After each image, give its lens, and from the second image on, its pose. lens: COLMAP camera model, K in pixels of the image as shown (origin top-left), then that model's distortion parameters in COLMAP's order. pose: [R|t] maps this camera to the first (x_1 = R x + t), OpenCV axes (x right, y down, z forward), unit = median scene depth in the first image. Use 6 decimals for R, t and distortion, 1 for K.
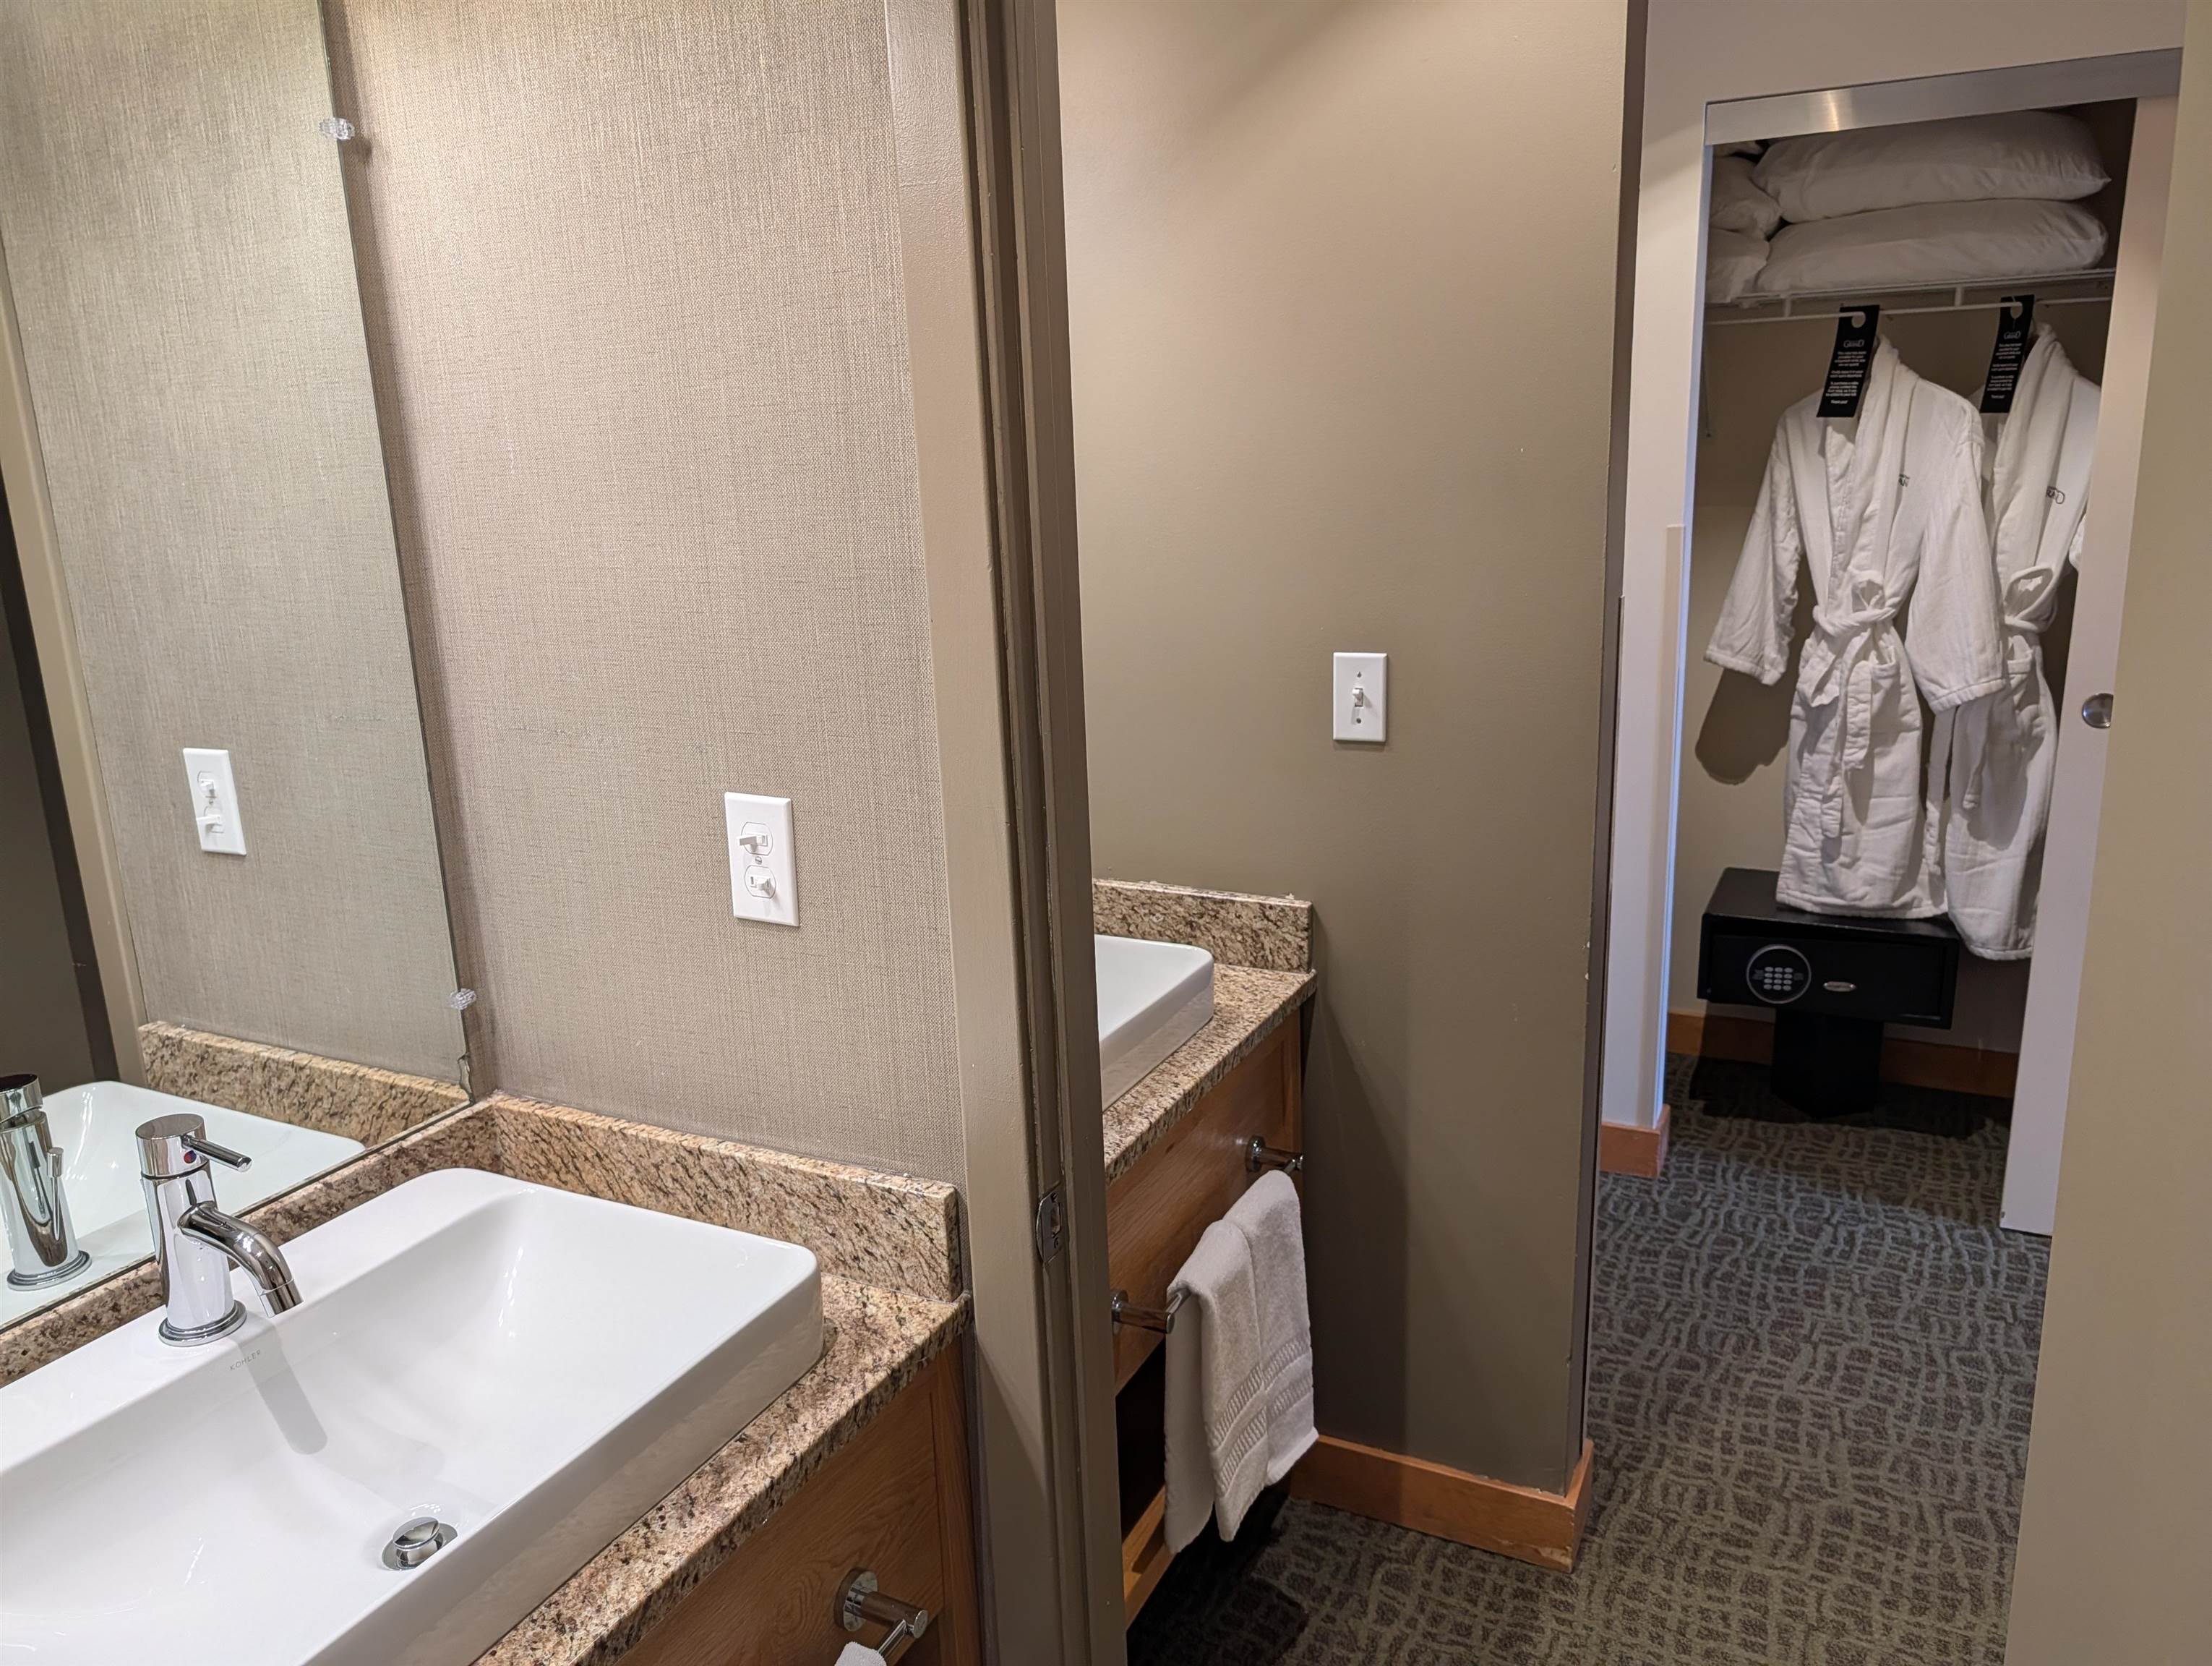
lens RADIAL K [[1593.3, 0, 1096.0], [0, 1593.3, 818.6], [0, 0, 1]] dist [0.022489, -0.022170]
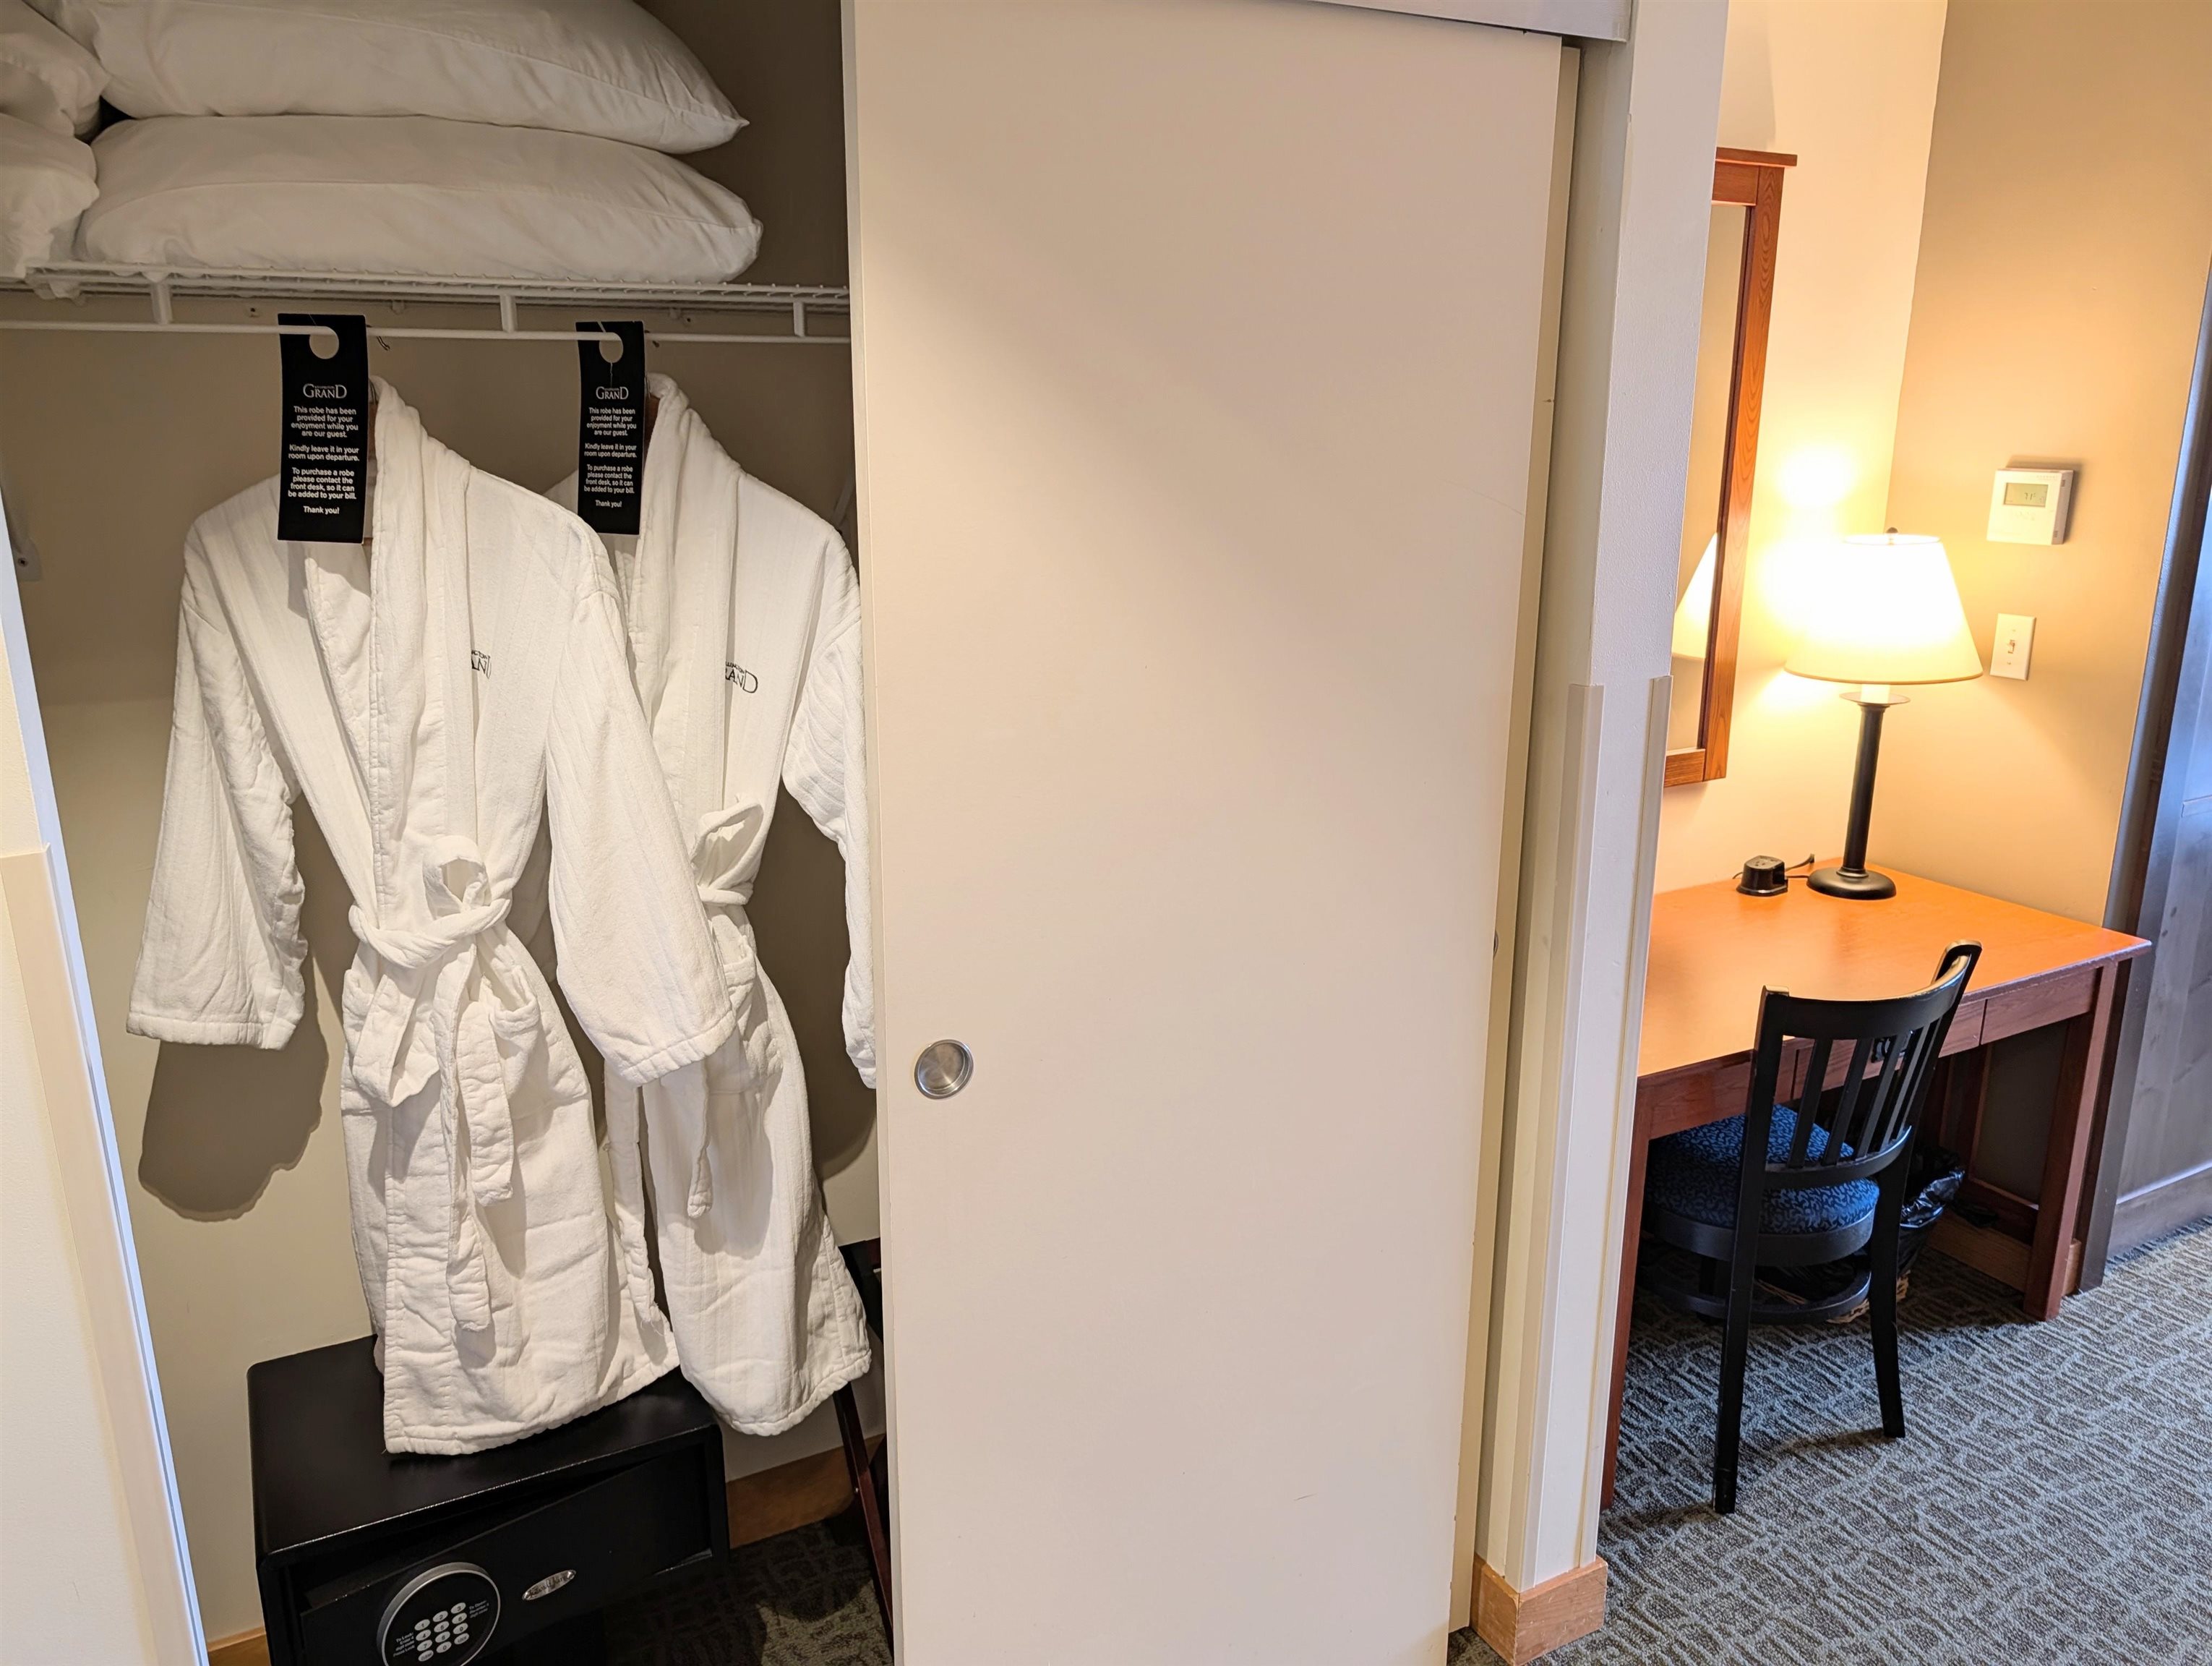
lens RADIAL K [[1593.3, 0, 1094.5], [0, 1593.3, 852.7], [0, 0, 1]] dist [0.022489, -0.022170]
pose [[0.568806, -0.182913, 0.801874, 0.187808], [0.177772, 0.979252, 0.097273, -0.162836], [-0.803029, 0.087222, 0.589522, 0.530095]]
